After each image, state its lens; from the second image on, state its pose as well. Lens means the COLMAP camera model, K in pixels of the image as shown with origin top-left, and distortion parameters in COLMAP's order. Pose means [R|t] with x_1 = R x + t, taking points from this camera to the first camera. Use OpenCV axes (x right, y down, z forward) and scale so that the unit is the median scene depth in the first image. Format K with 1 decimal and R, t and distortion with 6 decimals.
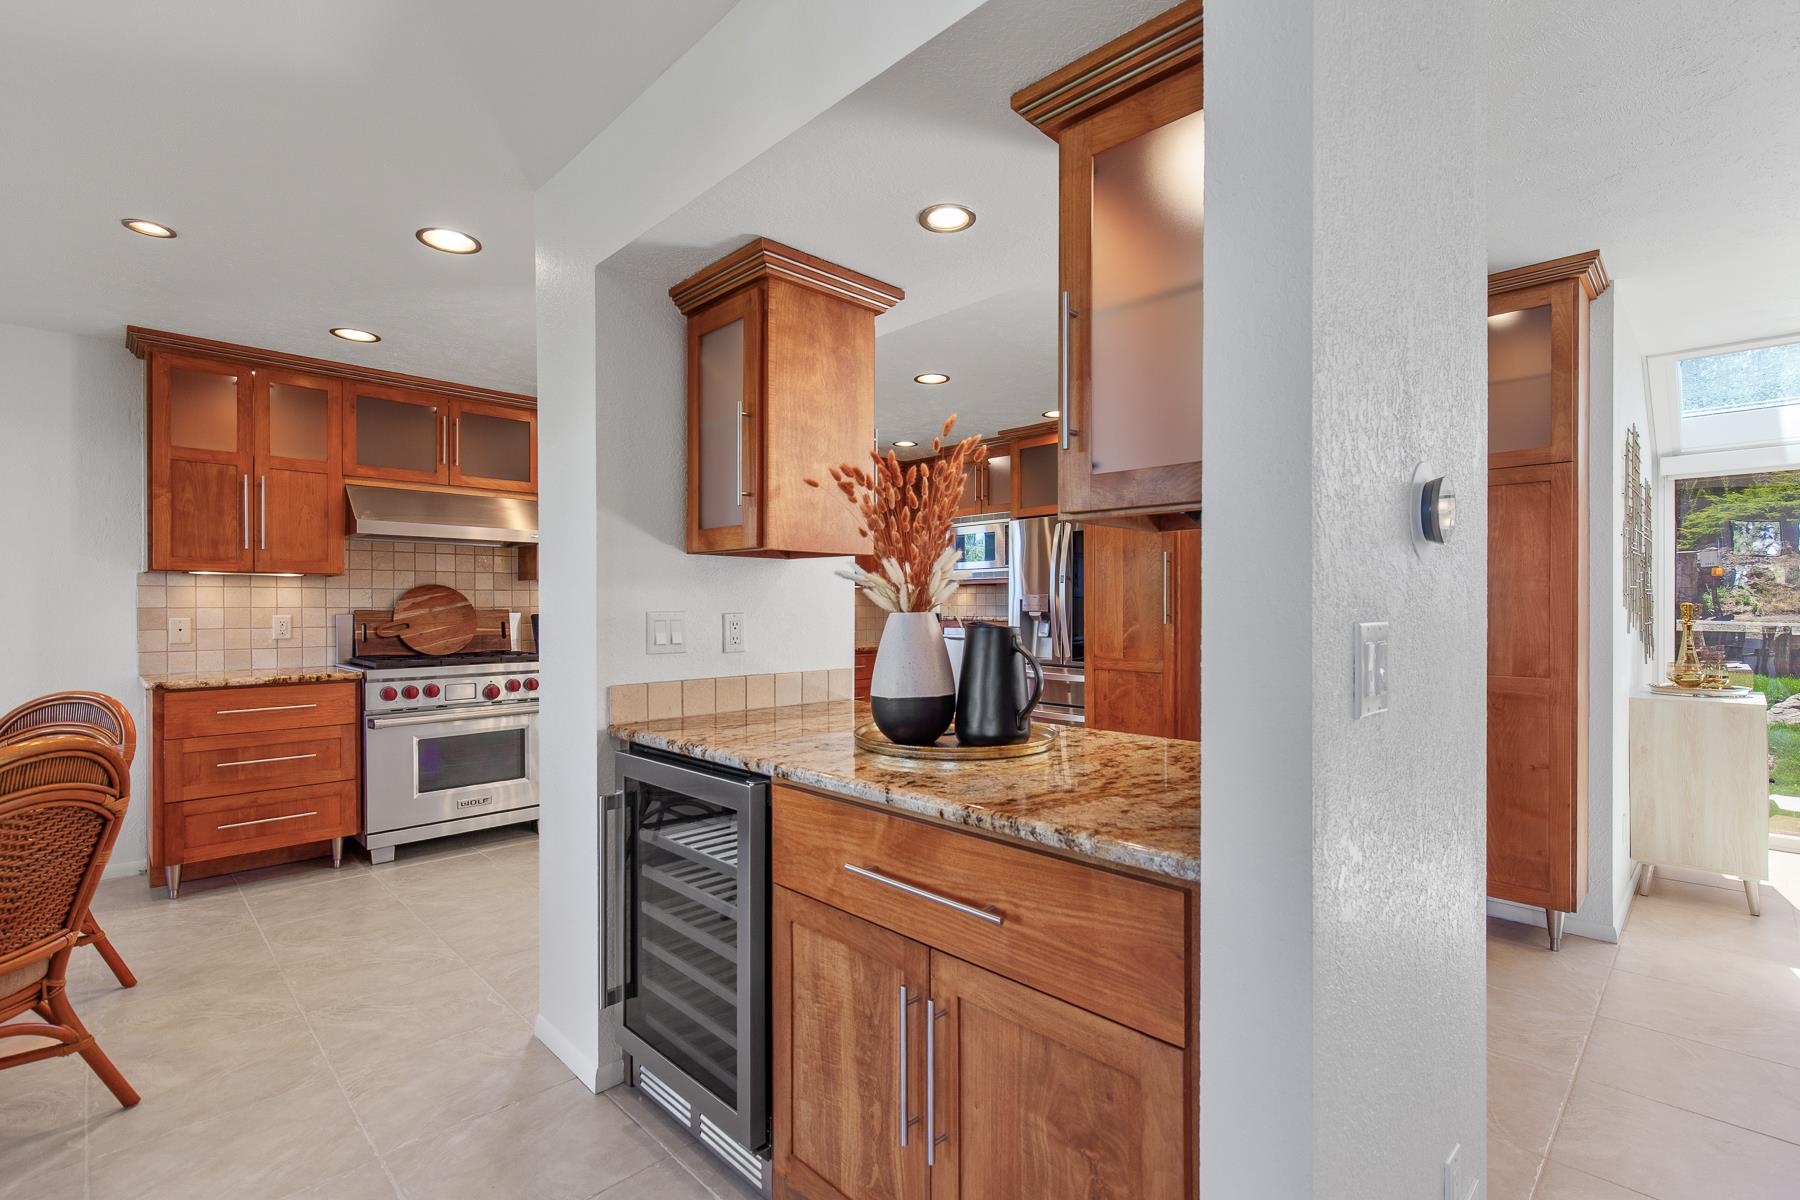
lens RADIAL K [[814.6, 0, 900.0], [0, 814.6, 600.0], [0, 0, 1]] dist [0.003692, 0.000456]
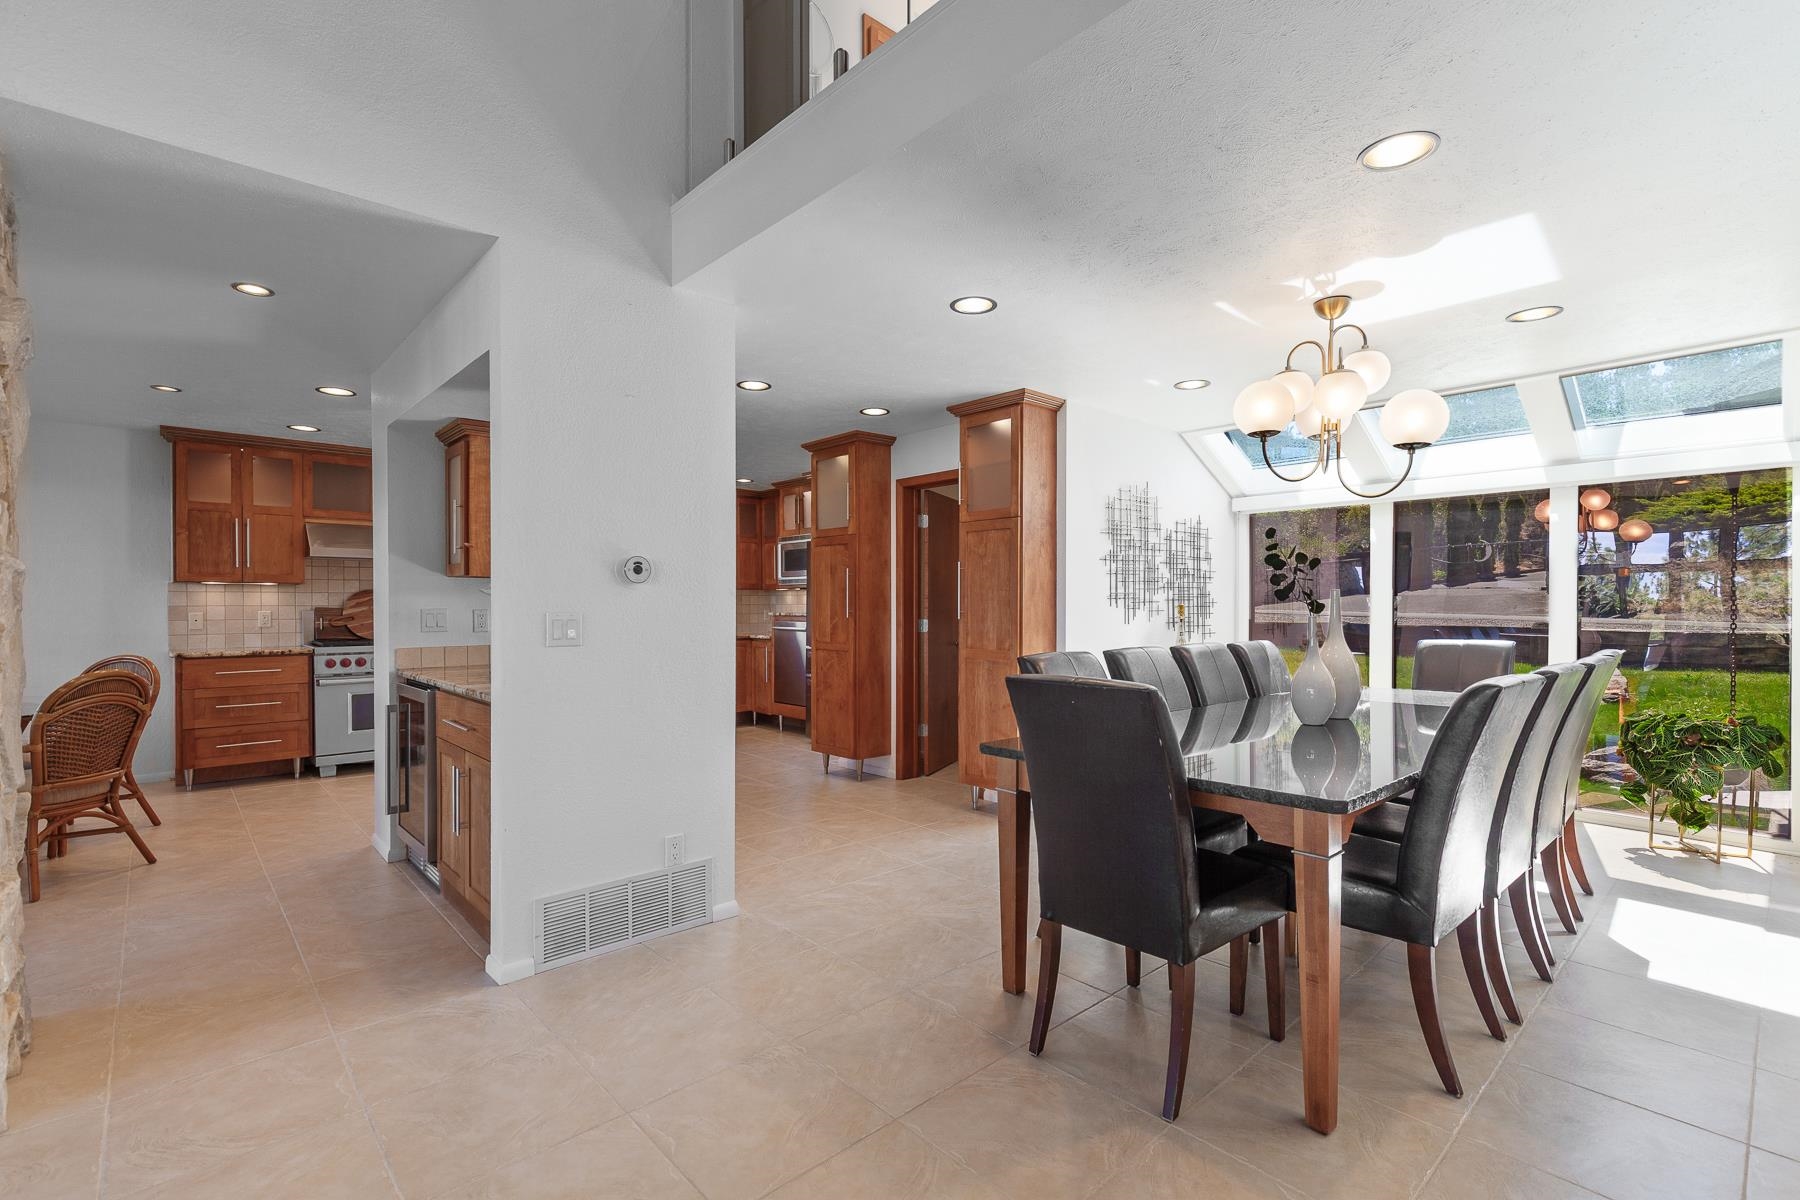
lens RADIAL K [[811.7, 0, 907.0], [0, 811.7, 601.3], [0, 0, 1]] dist [0.000859, 0.000103]
pose [[0.999409, 0.000915, -0.034365, 0.493583], [-0.000738, 0.999986, 0.005167, -0.007890], [0.034369, -0.005139, 0.999396, -0.464172]]
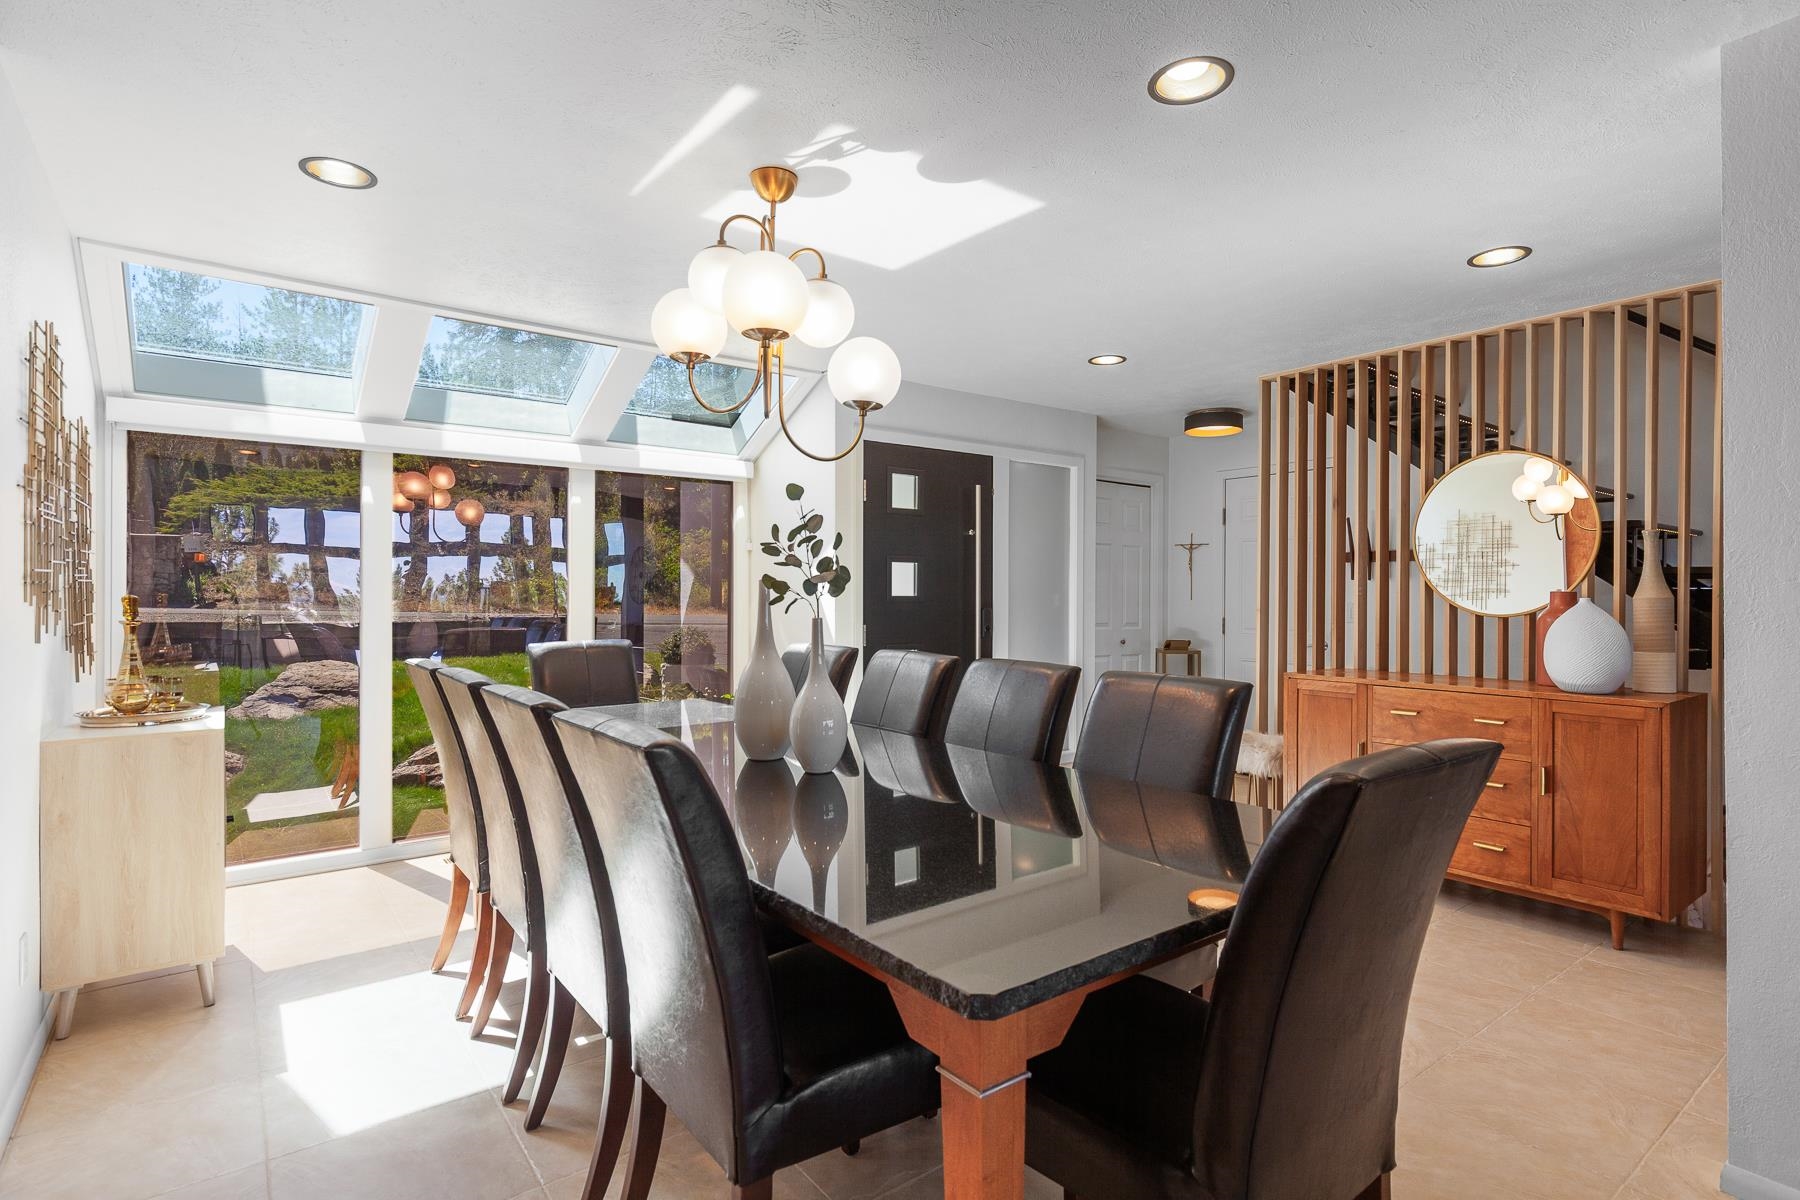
lens RADIAL K [[891.6, 0, 900.0], [0, 891.6, 600.0], [0, 0, 1]] dist [0.005185, 0.001266]
pose [[0.126004, -0.007986, 0.991998, 0.249433], [-0.007749, 0.999929, 0.009034, -0.003810], [-0.991999, -0.008825, 0.125934, 0.215778]]
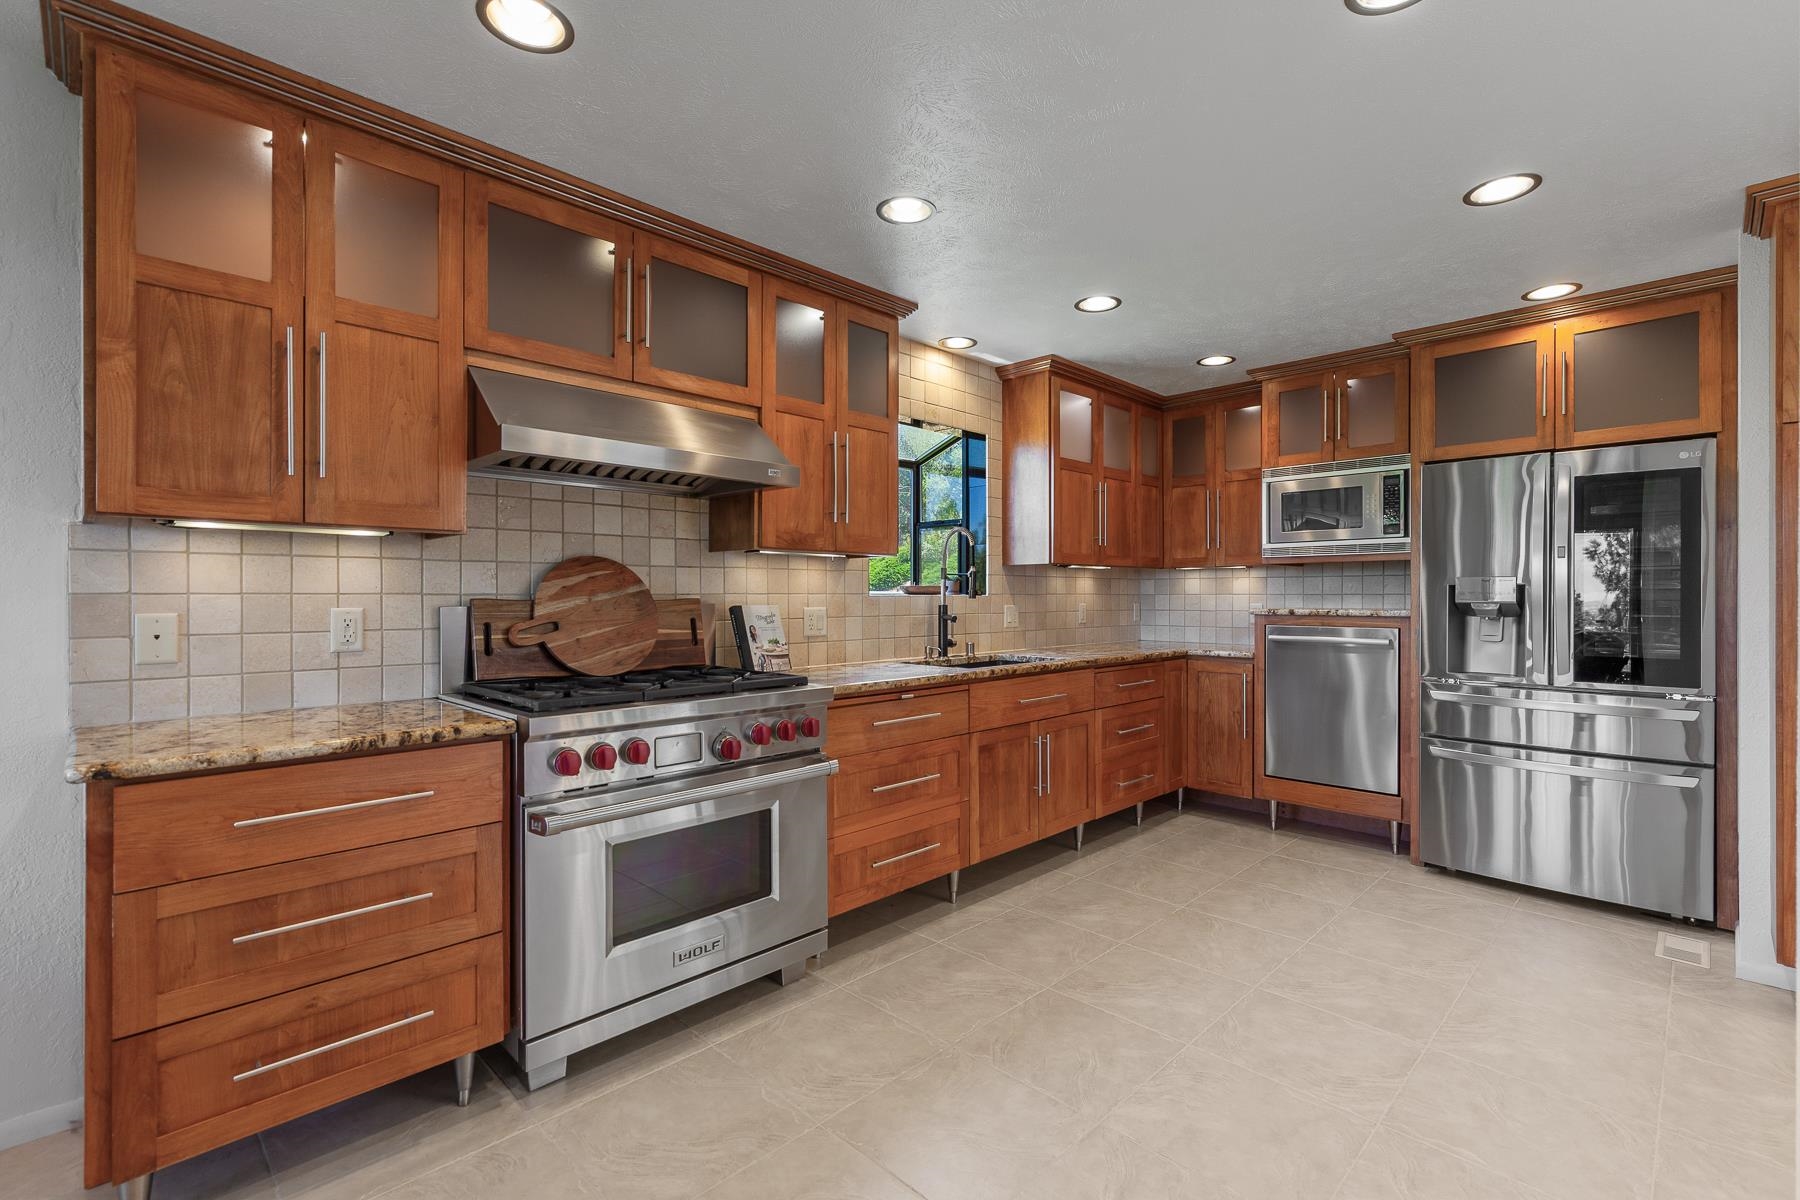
lens RADIAL K [[802.2, 0, 893.9], [0, 802.2, 588.0], [0, 0, 1]] dist [0.002999, 0.000817]
pose [[0.999962, 0.001312, 0.008638, -0.432658], [-0.001282, 0.999993, -0.003469, 0.007365], [-0.008643, 0.003457, 0.999957, 0.502559]]
